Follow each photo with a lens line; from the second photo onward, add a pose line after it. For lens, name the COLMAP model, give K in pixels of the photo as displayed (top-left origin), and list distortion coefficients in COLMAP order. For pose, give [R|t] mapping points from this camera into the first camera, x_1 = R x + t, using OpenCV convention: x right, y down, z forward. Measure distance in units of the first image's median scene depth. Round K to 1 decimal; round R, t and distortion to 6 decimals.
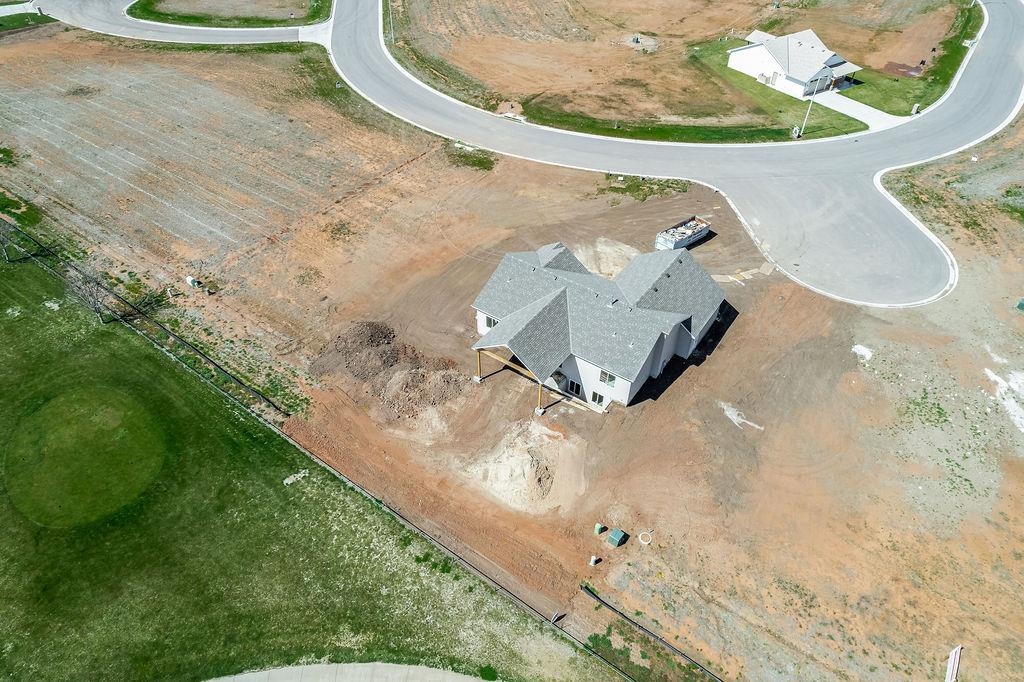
lens RADIAL K [[653.7, 0, 512.4], [0, 653.7, 335.7], [0, 0, 1]] dist [-0.063029, 0.065741]
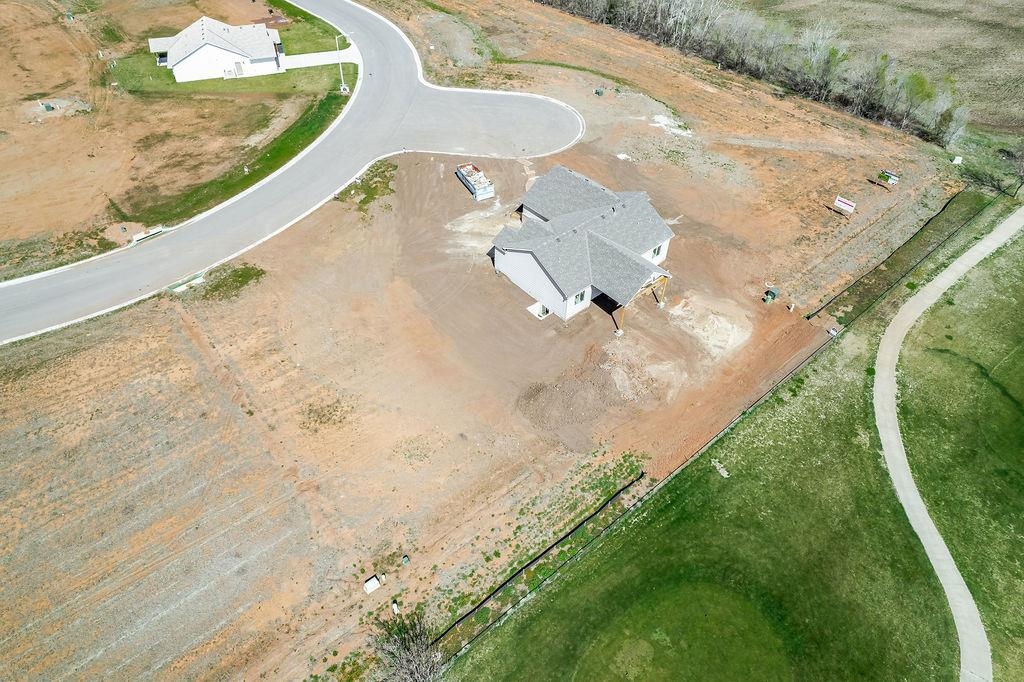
lens RADIAL K [[653.7, 0, 512.4], [0, 653.7, 335.7], [0, 0, 1]] dist [-0.063029, 0.065741]
pose [[0.236344, -0.675779, 0.698187, -0.853401], [0.639153, 0.649331, 0.412131, -0.493655], [-0.731864, 0.348844, 0.585392, 0.456567]]
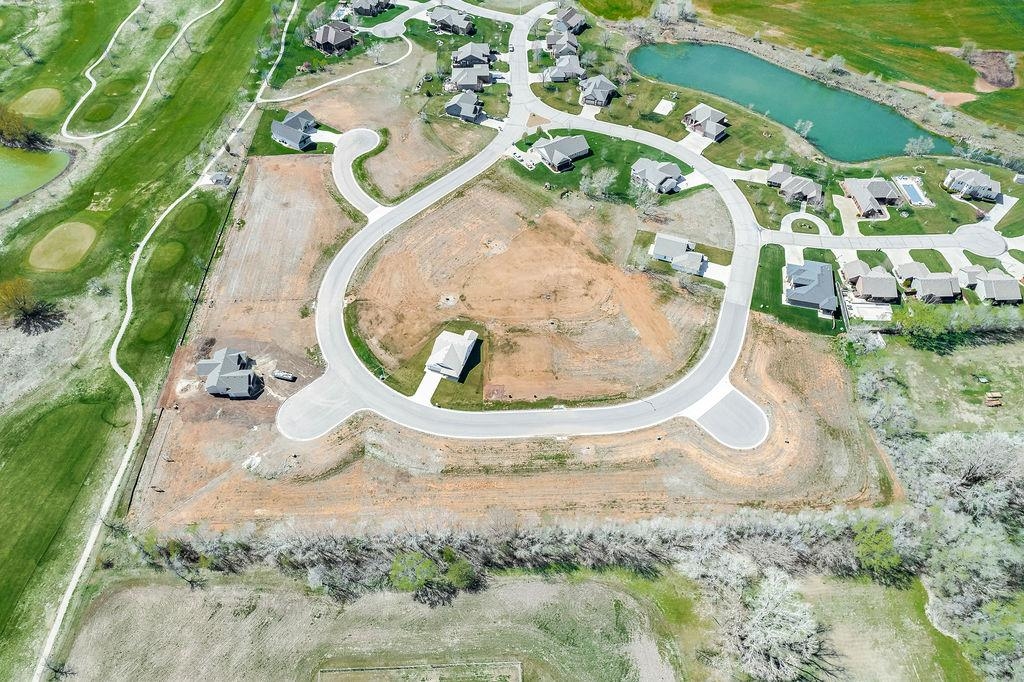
lens RADIAL K [[653.7, 0, 512.4], [0, 653.7, 335.7], [0, 0, 1]] dist [-0.063029, 0.065741]
pose [[0.606839, 0.615453, -0.502956, 3.000167], [-0.529494, 0.784959, 0.321675, -2.380774], [0.592776, 0.071107, 0.802222, -1.145534]]
